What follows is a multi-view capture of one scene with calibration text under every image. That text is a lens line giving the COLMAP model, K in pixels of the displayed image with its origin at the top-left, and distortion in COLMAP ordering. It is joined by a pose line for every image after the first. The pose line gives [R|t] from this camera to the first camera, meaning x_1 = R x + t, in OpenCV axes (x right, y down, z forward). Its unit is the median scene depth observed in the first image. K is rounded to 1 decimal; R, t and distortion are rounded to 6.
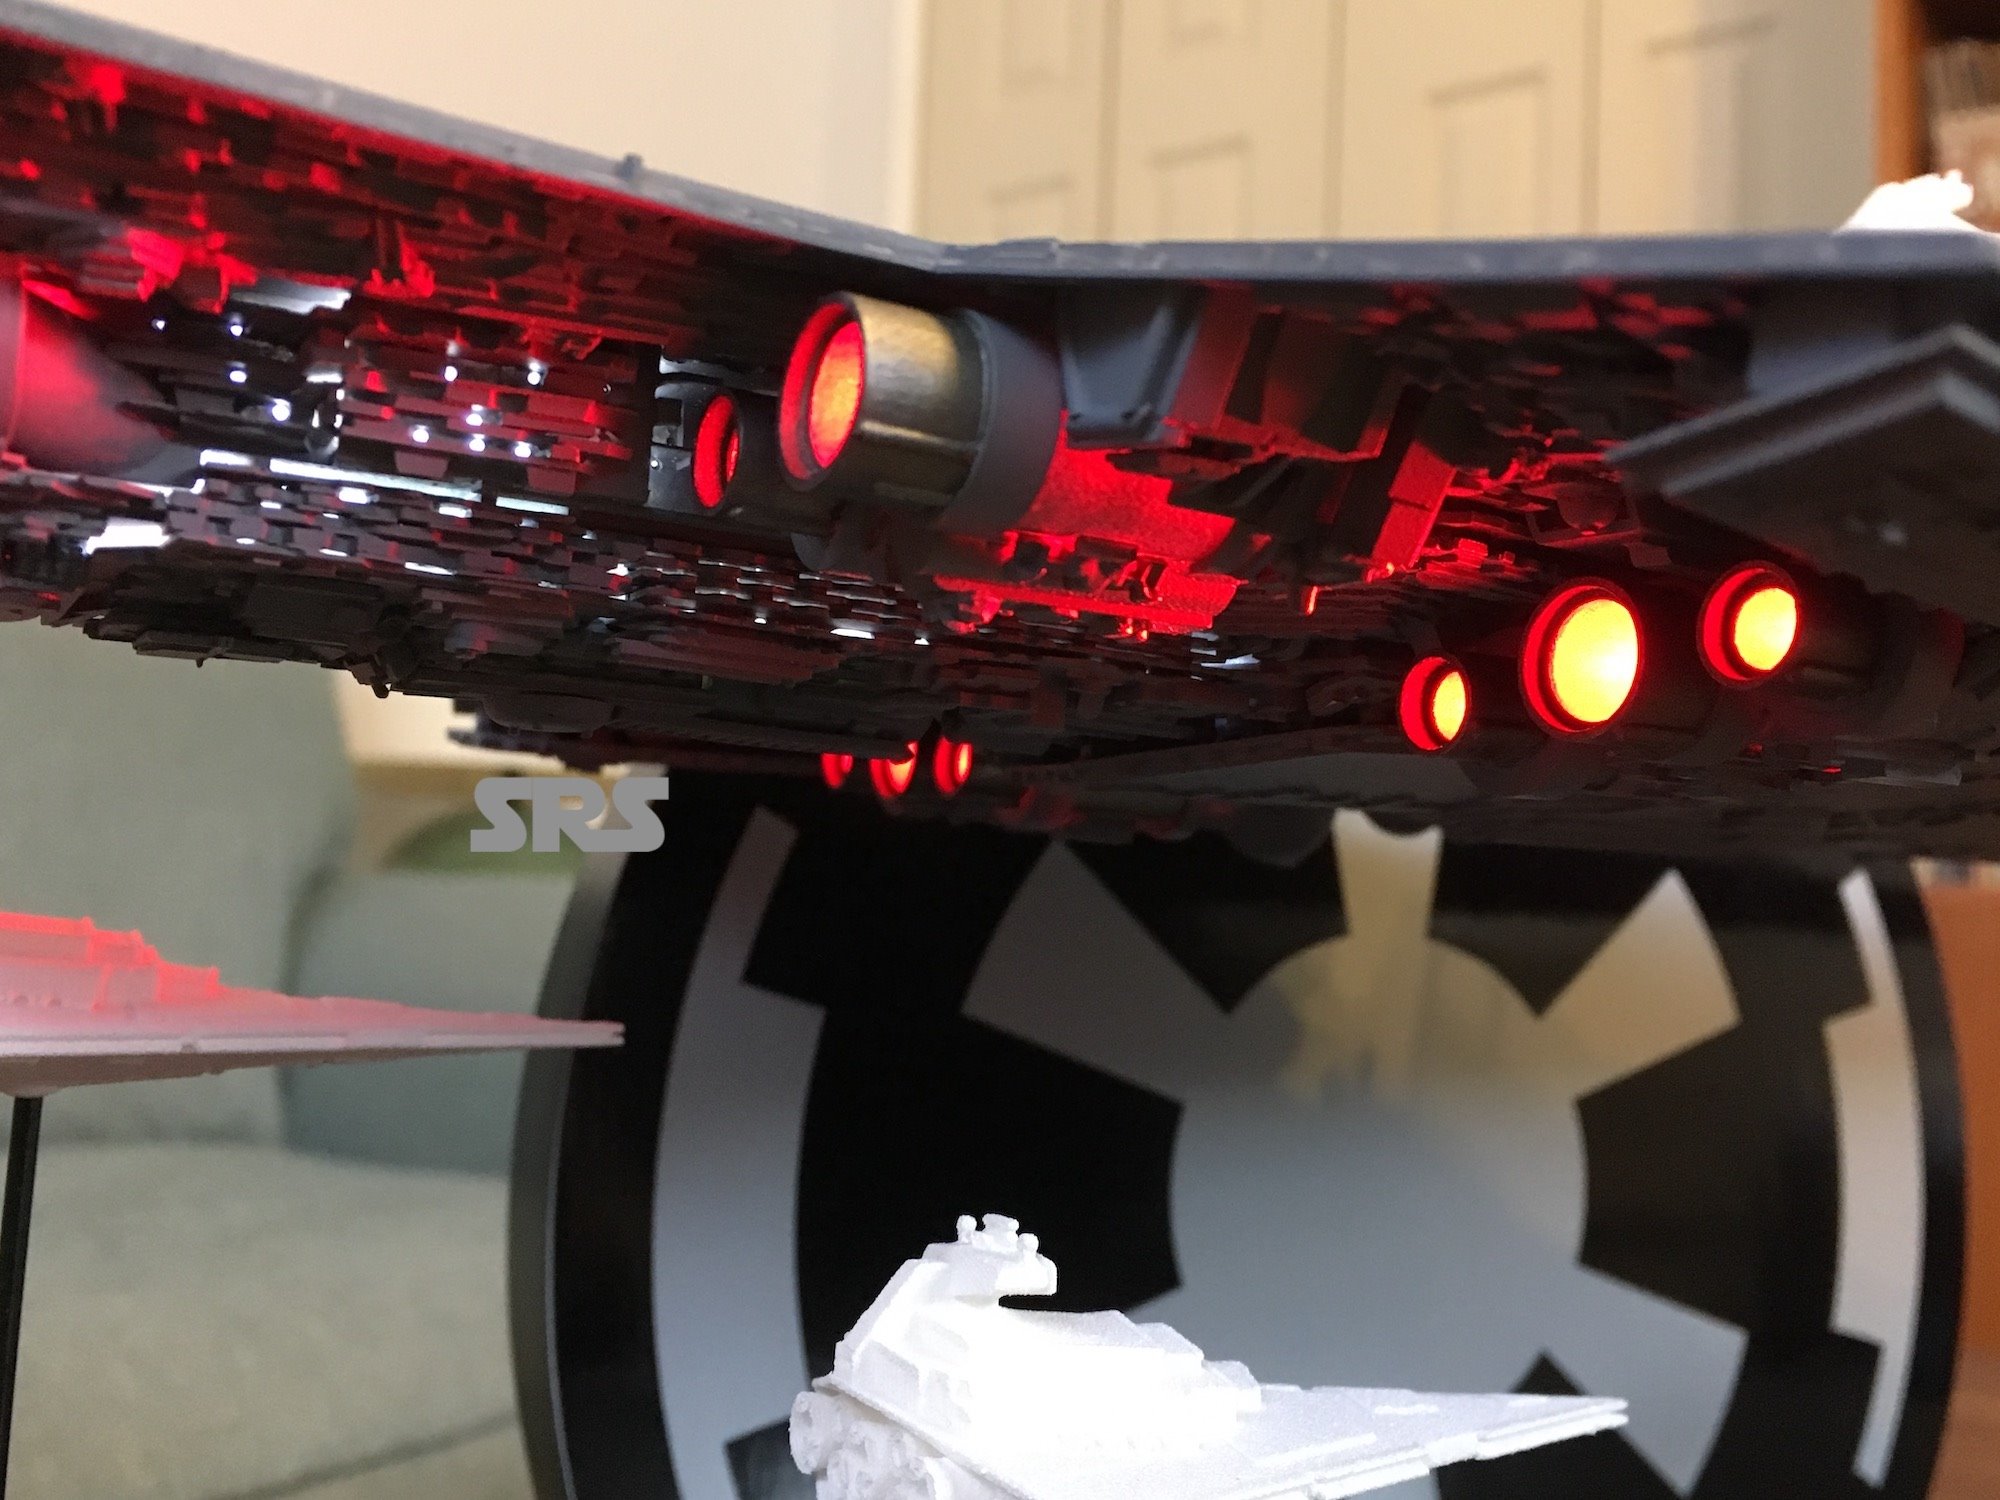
lens RADIAL K [[2124.8, 0, 1014.5], [0, 2124.8, 756.5], [0, 0, 1]] dist [0.028745, 0.000000]
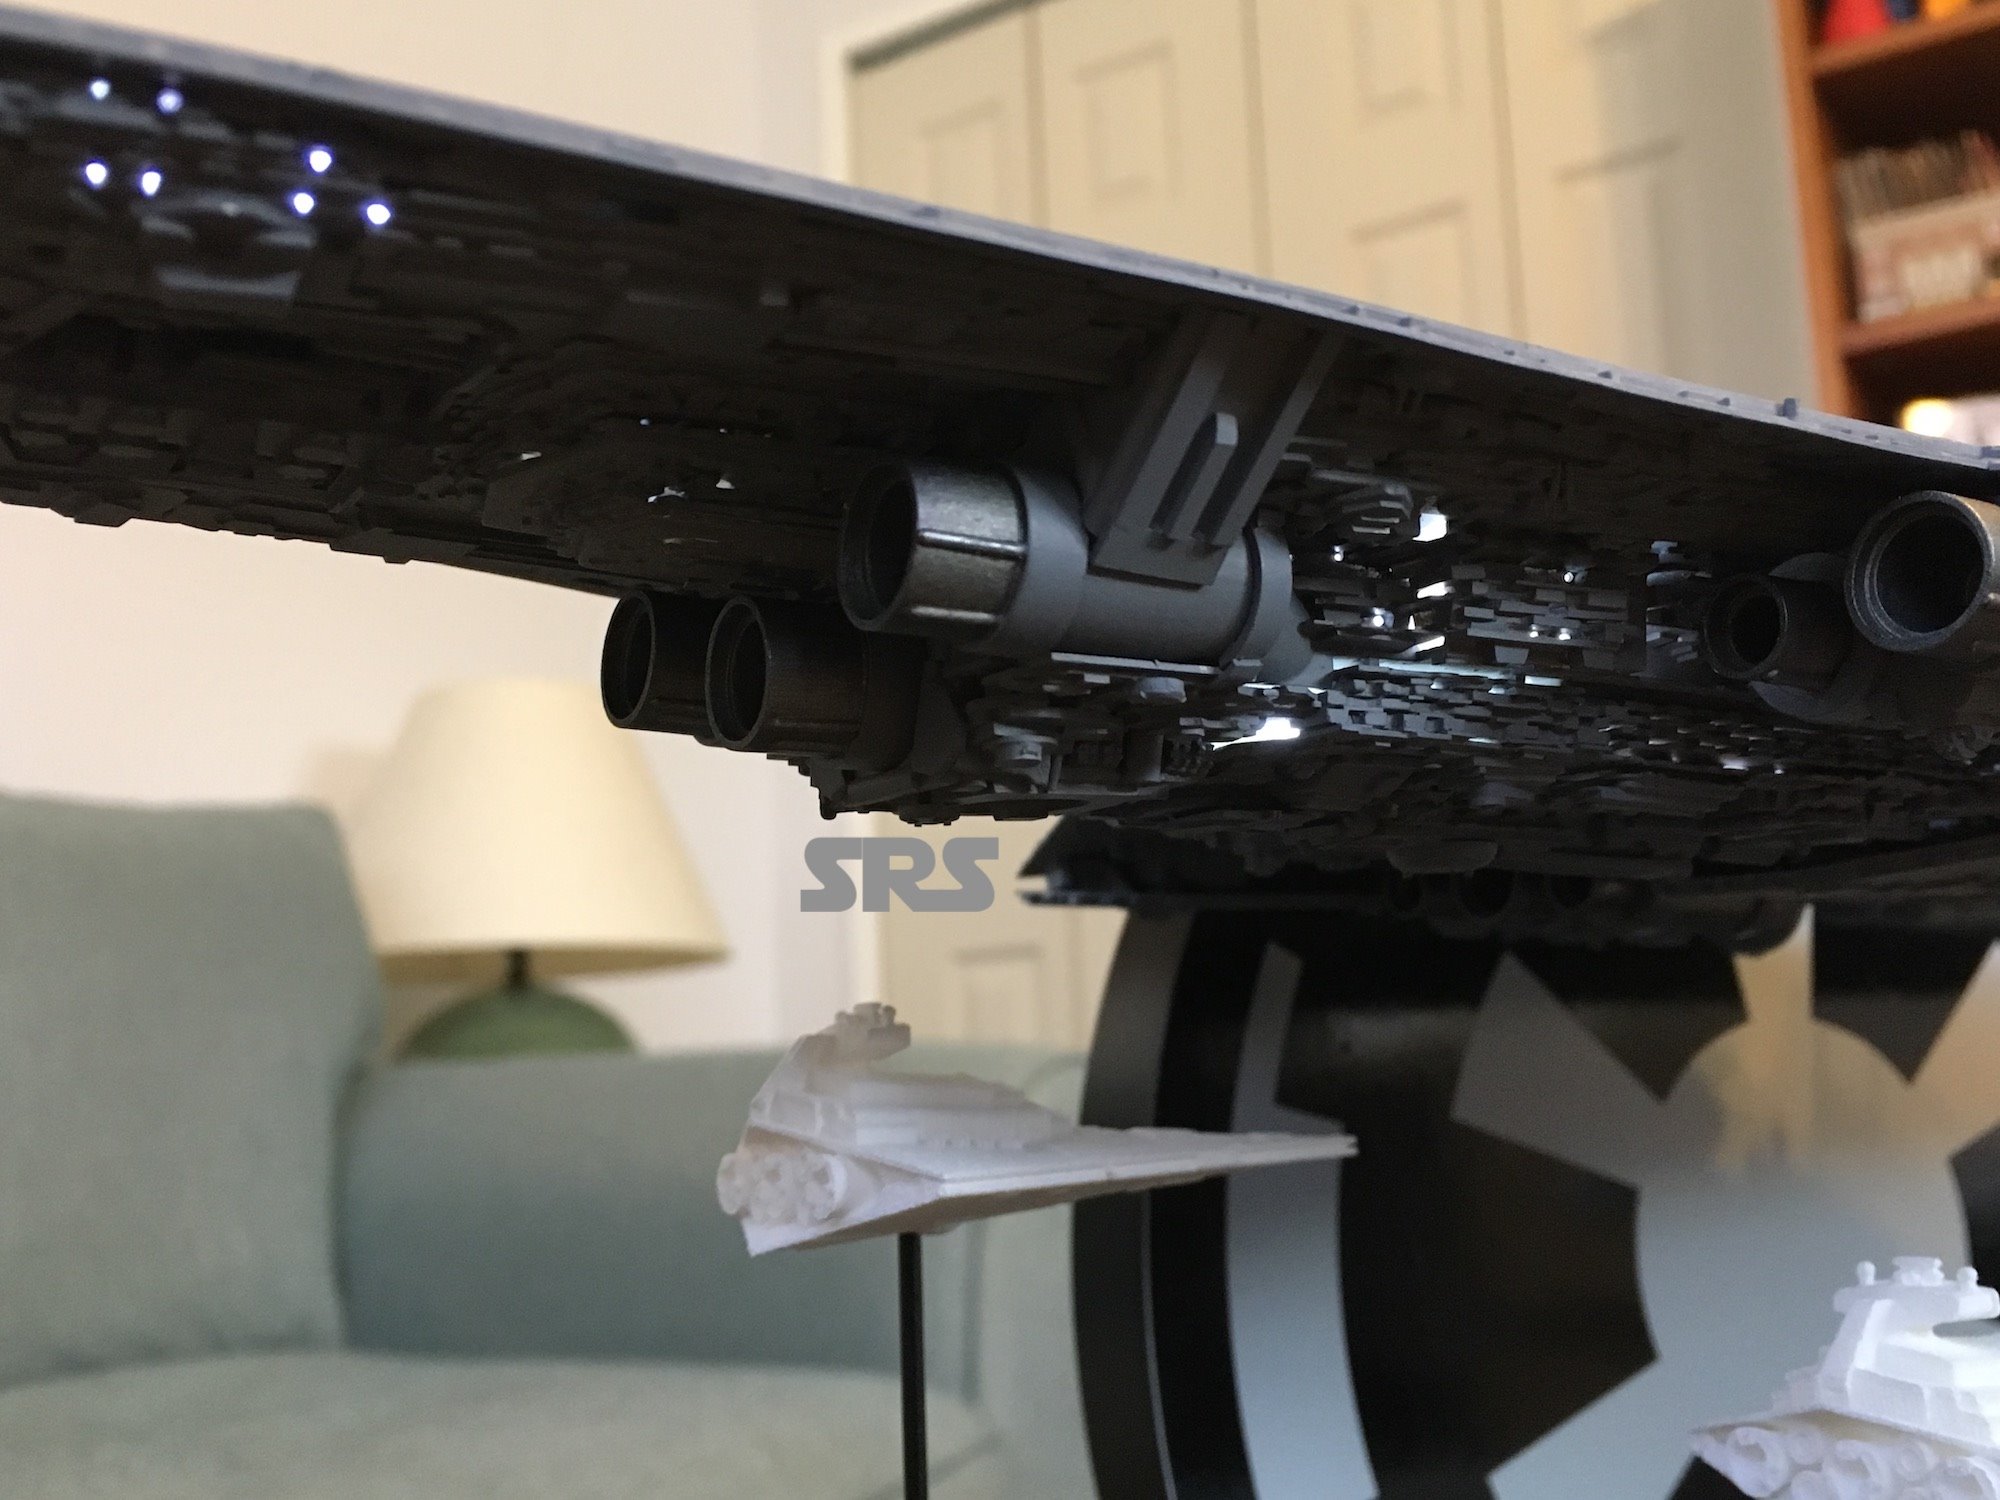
lens RADIAL K [[2124.8, 0, 991.0], [0, 2124.8, 757.4], [0, 0, 1]] dist [0.028745, 0.000000]
pose [[0.996315, -0.076134, 0.039497, -0.506002], [0.078593, 0.994788, -0.064968, -0.018485], [-0.034344, 0.067833, 0.997105, -0.159721]]
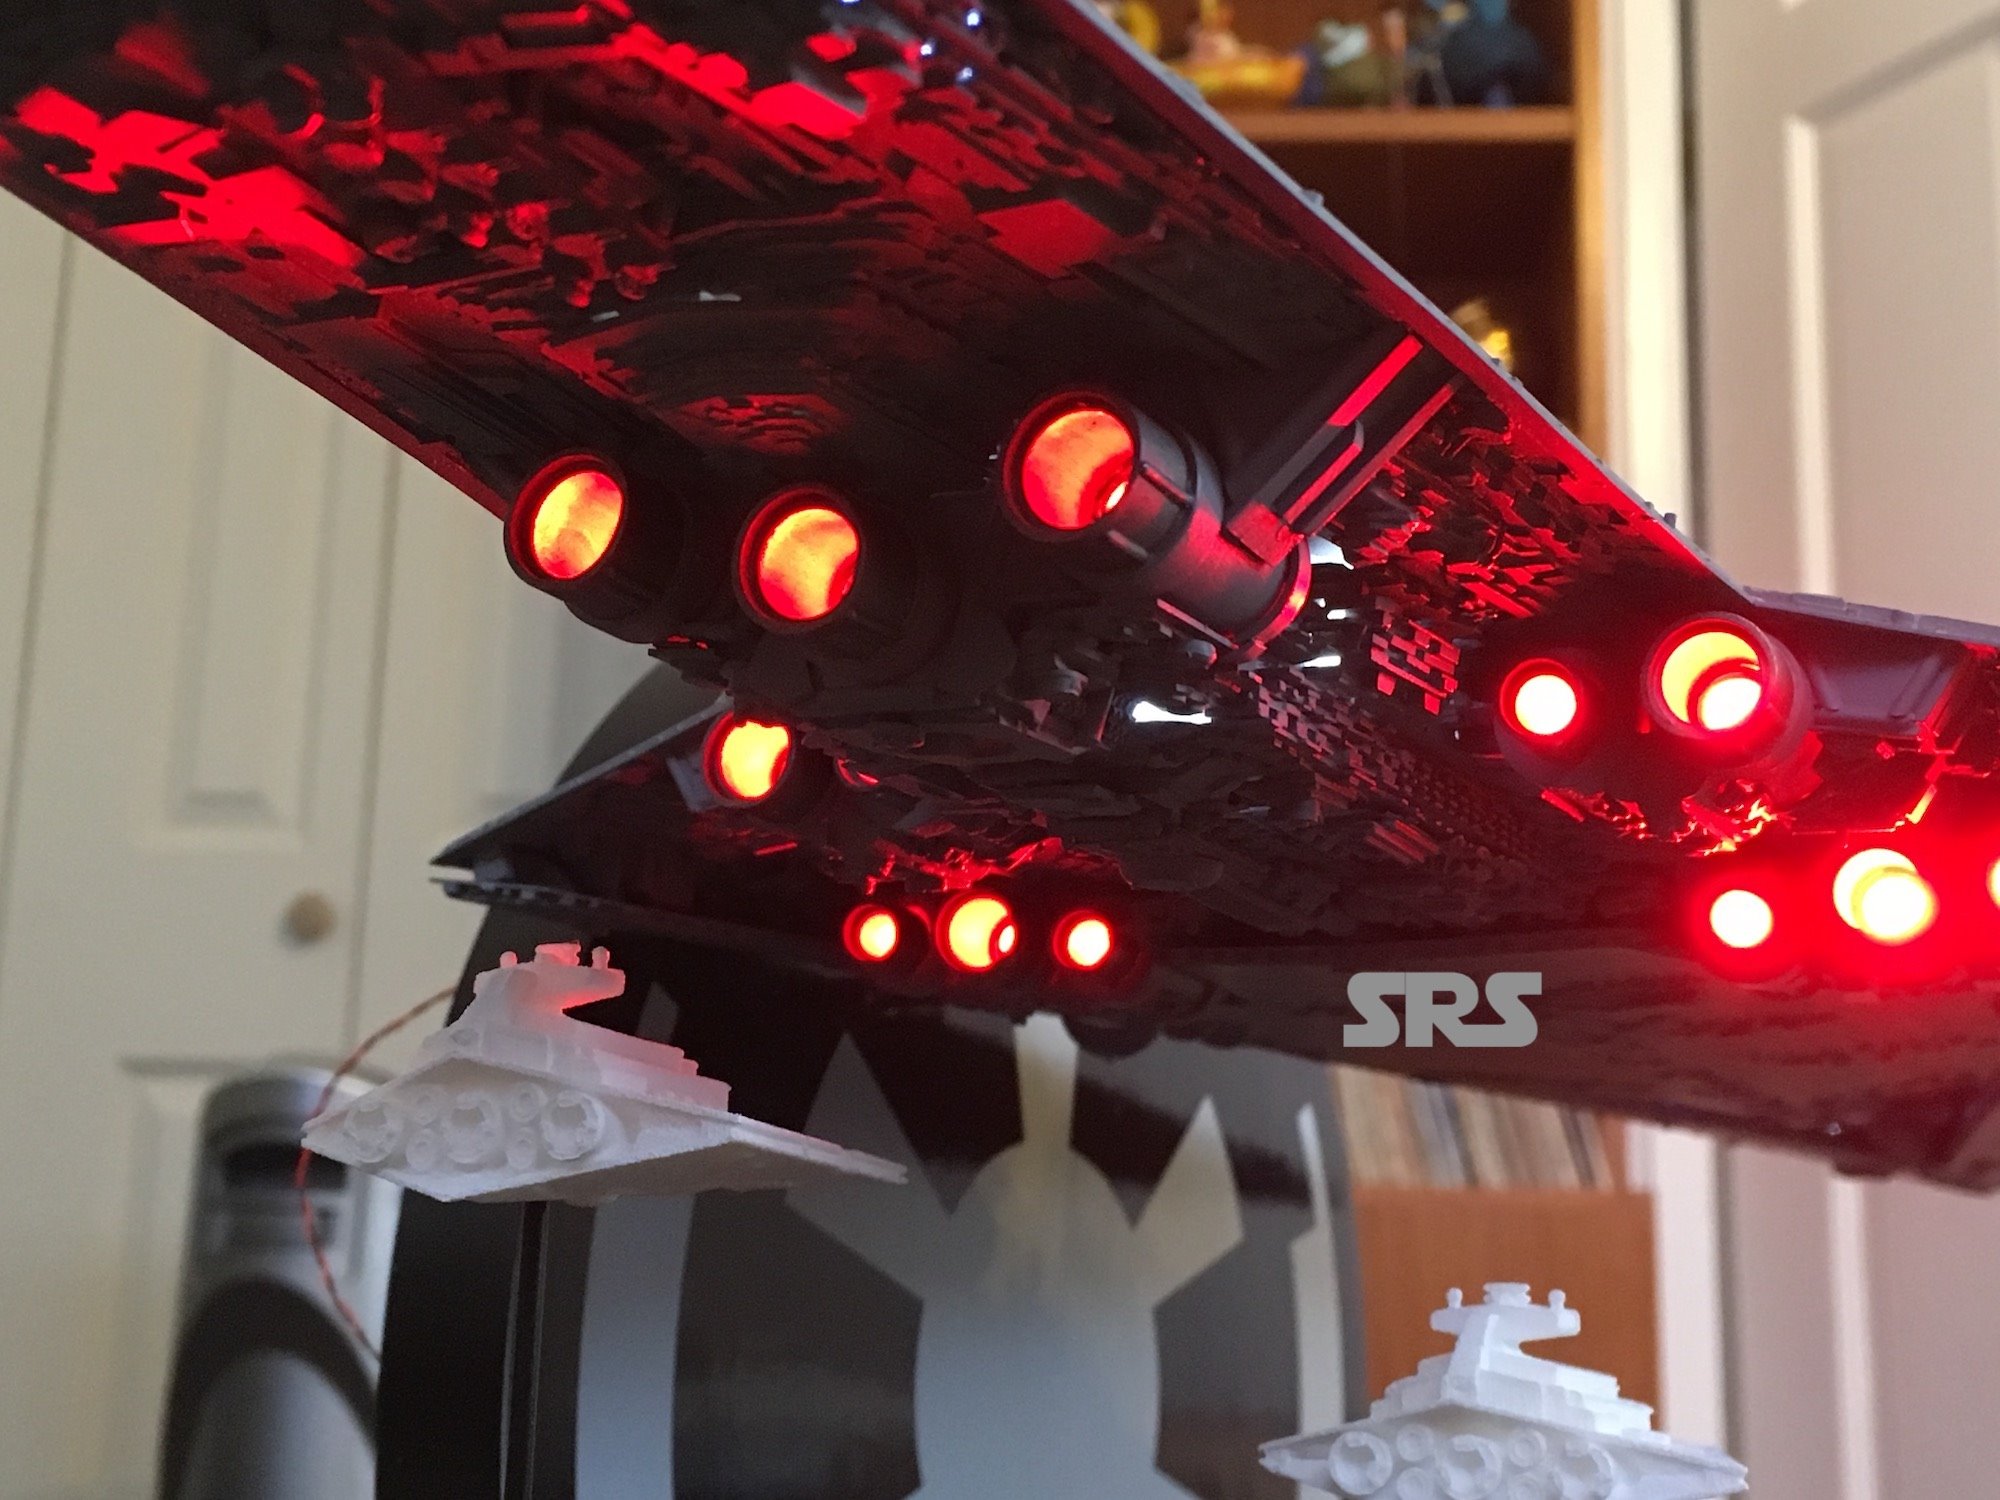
lens RADIAL K [[2802.6, 0, 985.5], [0, 2802.6, 745.4], [0, 0, 1]] dist [0.070400, 0.000000]
pose [[0.844765, 0.097756, 0.526134, -1.151213], [-0.045140, 0.992686, -0.111965, 0.090745], [-0.533231, 0.070834, 0.842999, -0.295910]]
